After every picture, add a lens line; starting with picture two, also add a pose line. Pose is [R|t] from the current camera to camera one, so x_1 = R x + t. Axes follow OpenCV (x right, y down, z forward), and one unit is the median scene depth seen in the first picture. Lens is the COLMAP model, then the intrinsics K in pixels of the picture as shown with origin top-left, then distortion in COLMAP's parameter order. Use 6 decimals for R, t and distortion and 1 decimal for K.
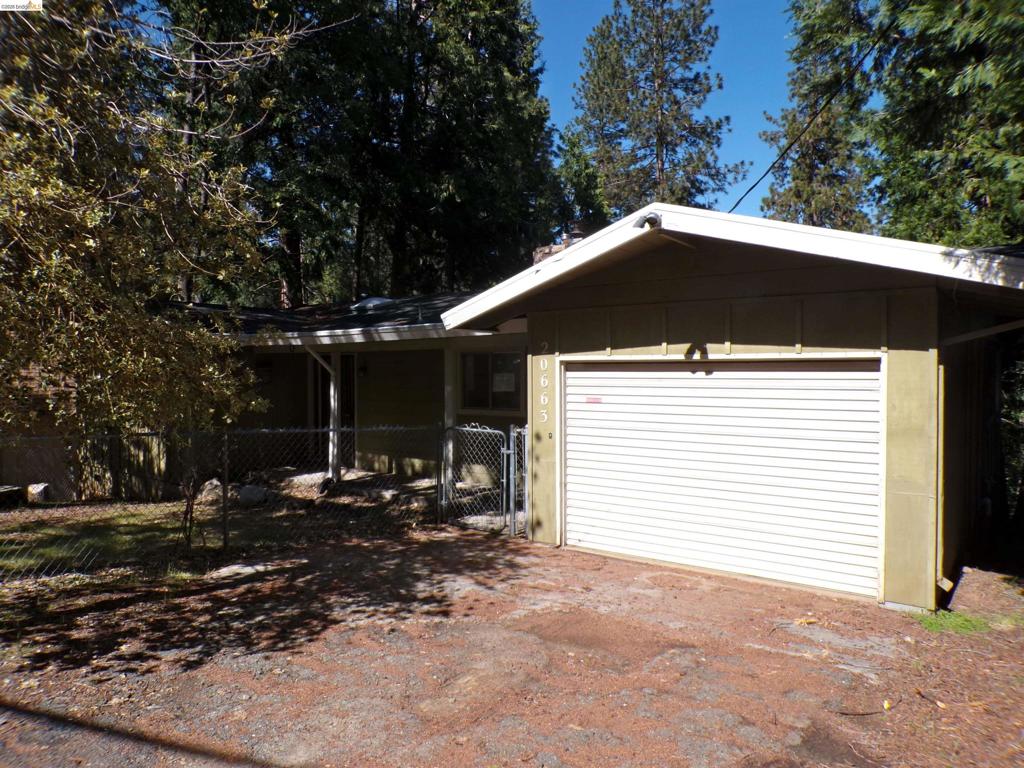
lens RADIAL K [[690.5, 0, 509.0], [0, 690.5, 386.0], [0, 0, 1]] dist [-0.037735, 0.006561]
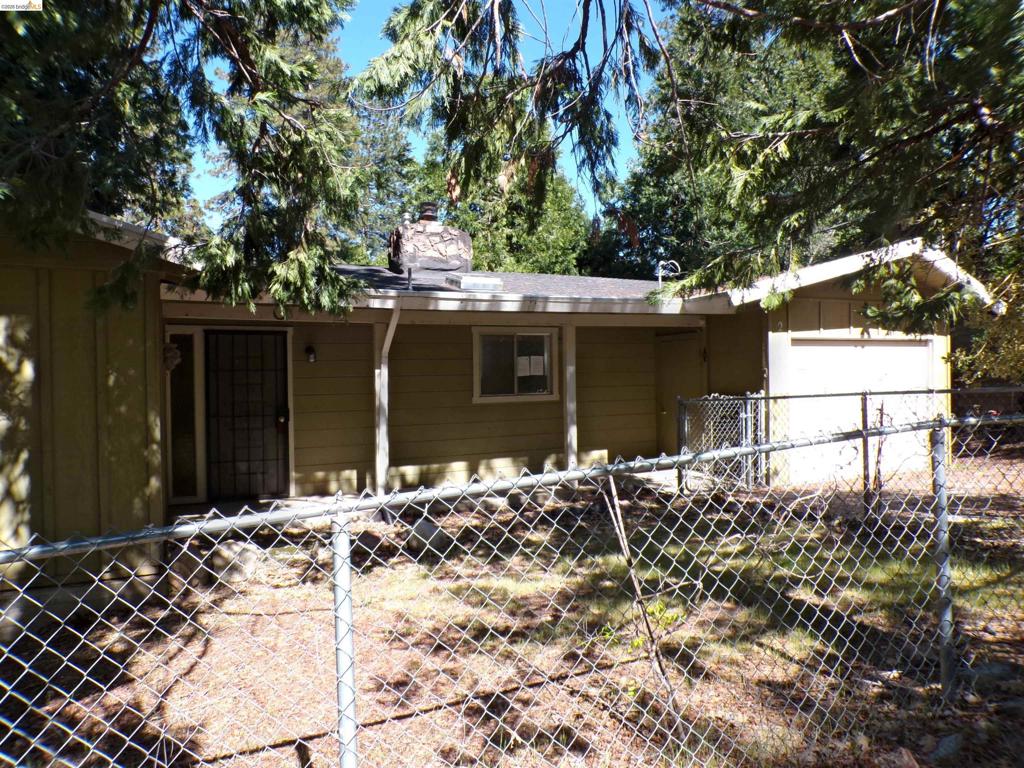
lens RADIAL K [[690.5, 0, 509.0], [0, 690.5, 386.0], [0, 0, 1]] dist [-0.037735, 0.006561]
pose [[0.475208, -0.012530, 0.879784, -1.237217], [0.041102, 0.999123, -0.007971, 0.040241], [-0.878913, 0.039949, 0.475306, 0.833881]]
